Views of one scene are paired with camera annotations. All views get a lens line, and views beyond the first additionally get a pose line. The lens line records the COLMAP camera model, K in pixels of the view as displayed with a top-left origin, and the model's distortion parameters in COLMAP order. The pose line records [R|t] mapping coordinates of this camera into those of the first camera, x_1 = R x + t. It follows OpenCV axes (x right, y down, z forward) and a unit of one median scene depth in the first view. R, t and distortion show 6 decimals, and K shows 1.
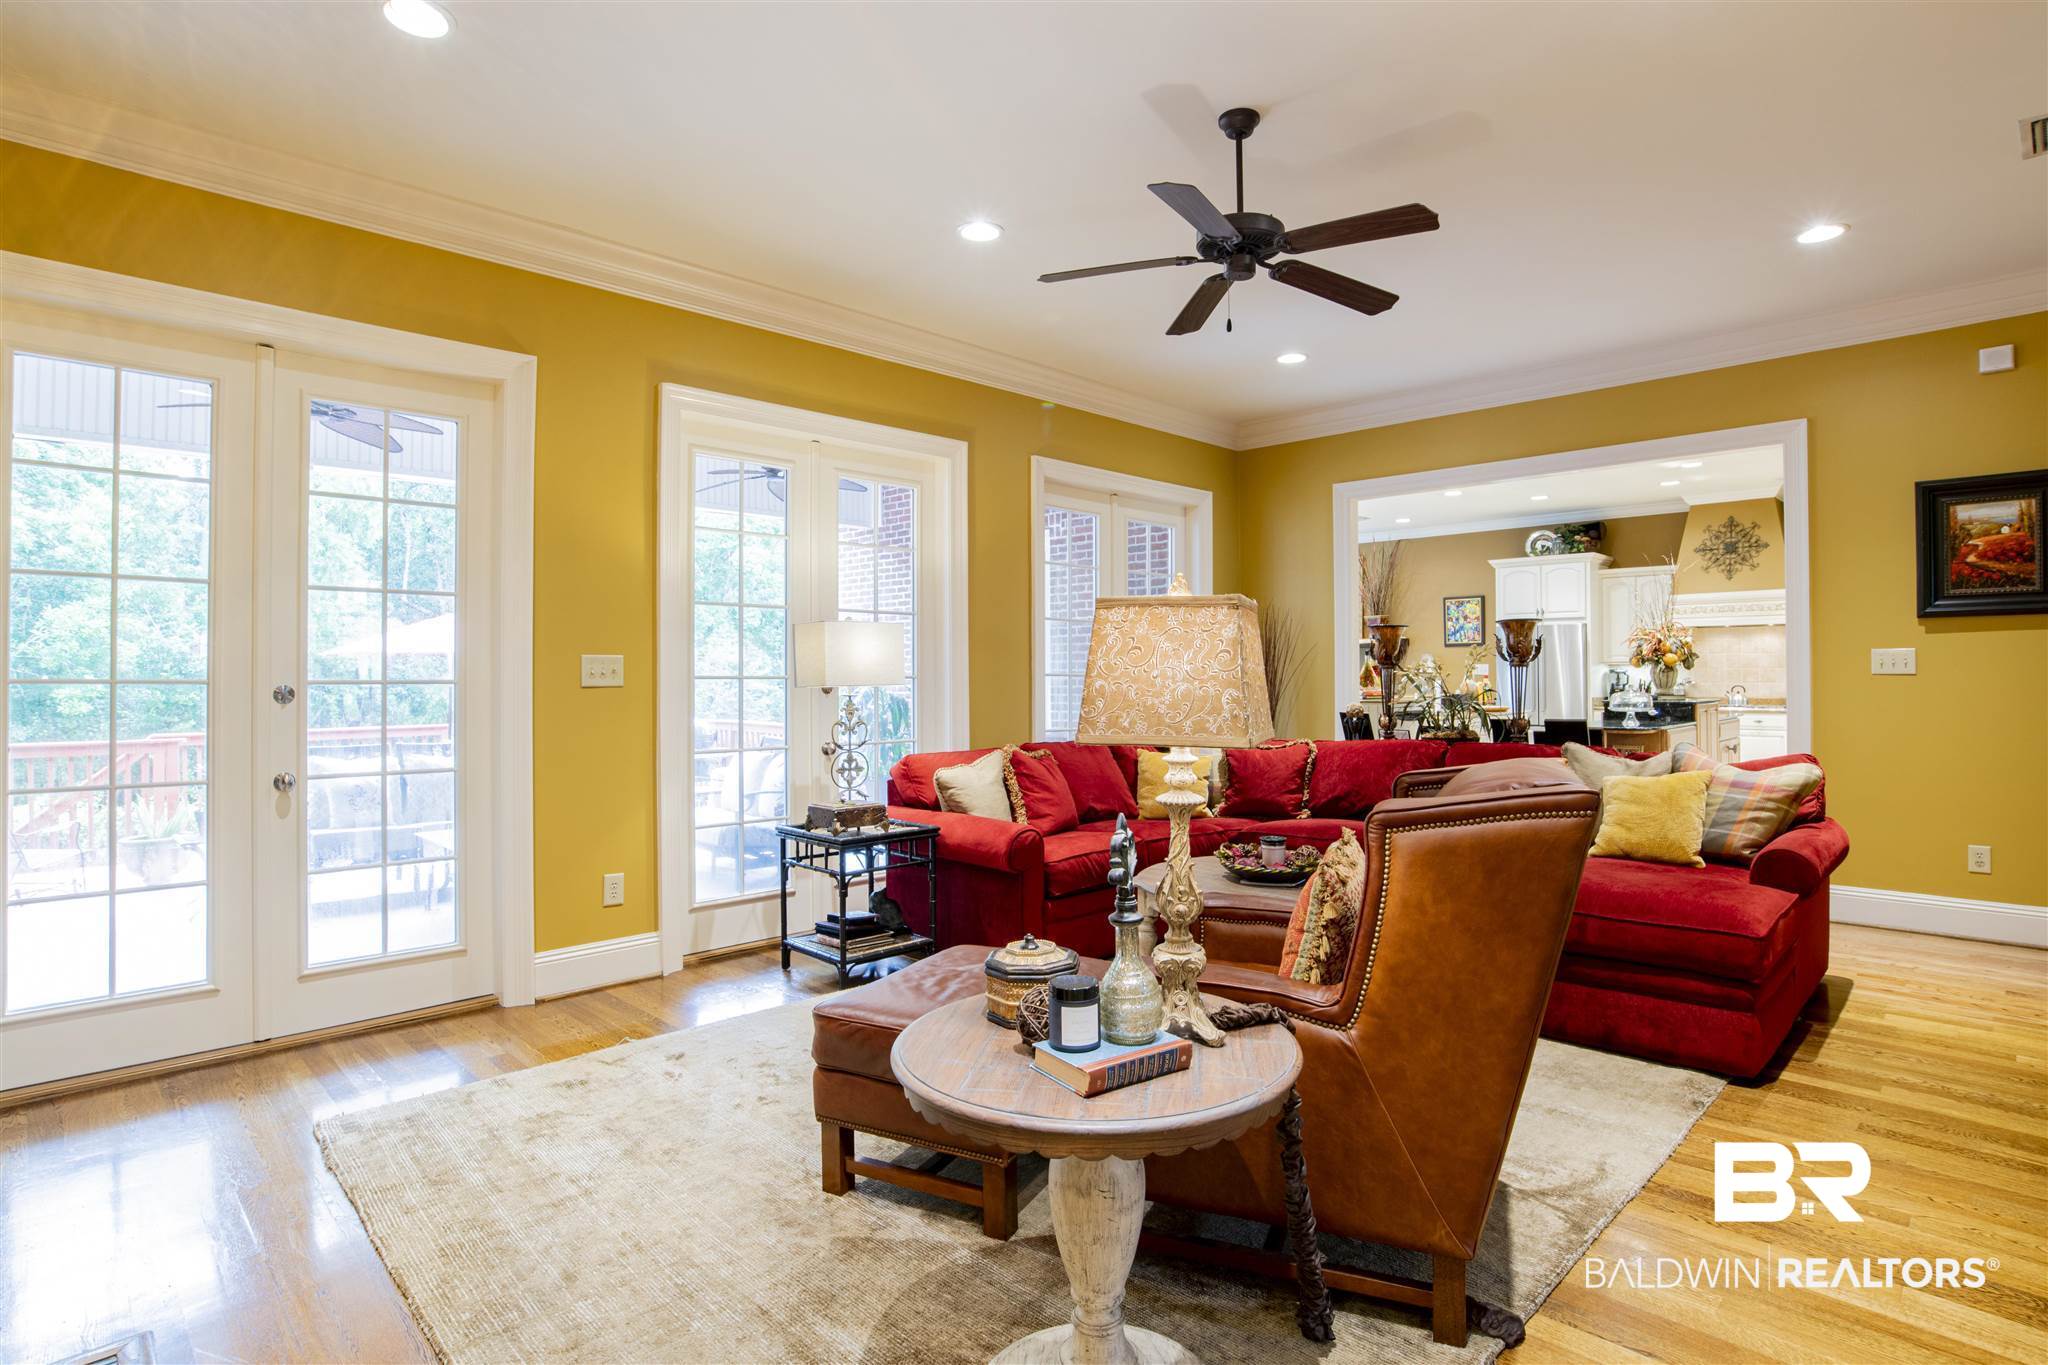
lens RADIAL K [[1032.4, 0, 1024.0], [0, 1032.4, 671.1], [0, 0, 1]] dist [-0.085527, 0.026342]
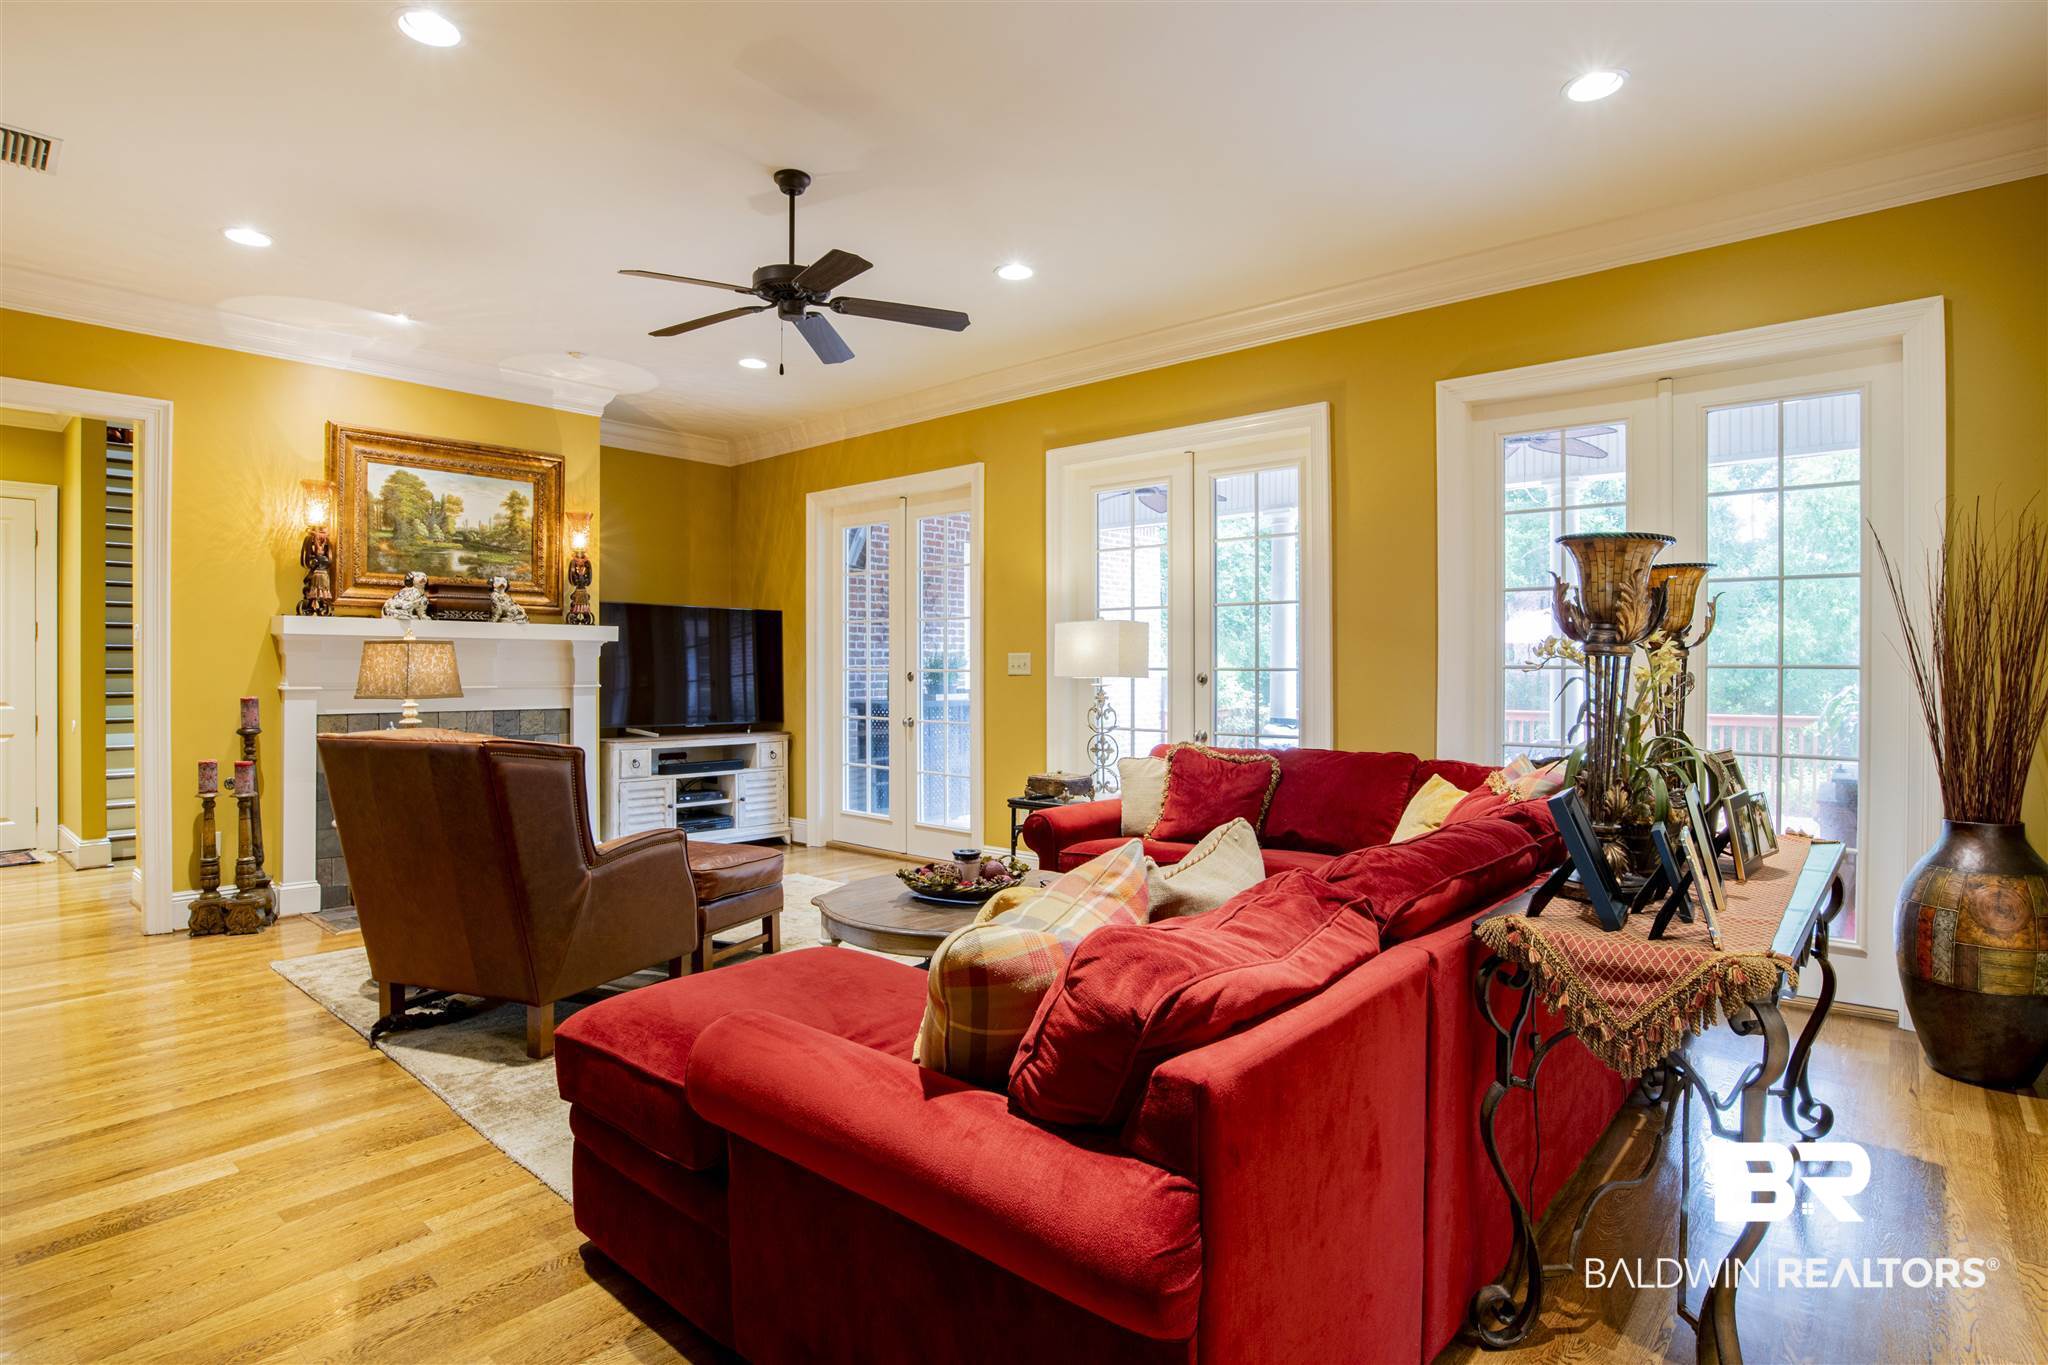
lens RADIAL K [[1032.4, 0, 1024.0], [0, 1032.4, 671.1], [0, 0, 1]] dist [-0.085527, 0.026342]
pose [[0.079031, 0.005534, -0.996857, 1.001226], [-0.002574, 0.999982, 0.005347, 0.002048], [0.996869, 0.002143, 0.079043, 0.852000]]
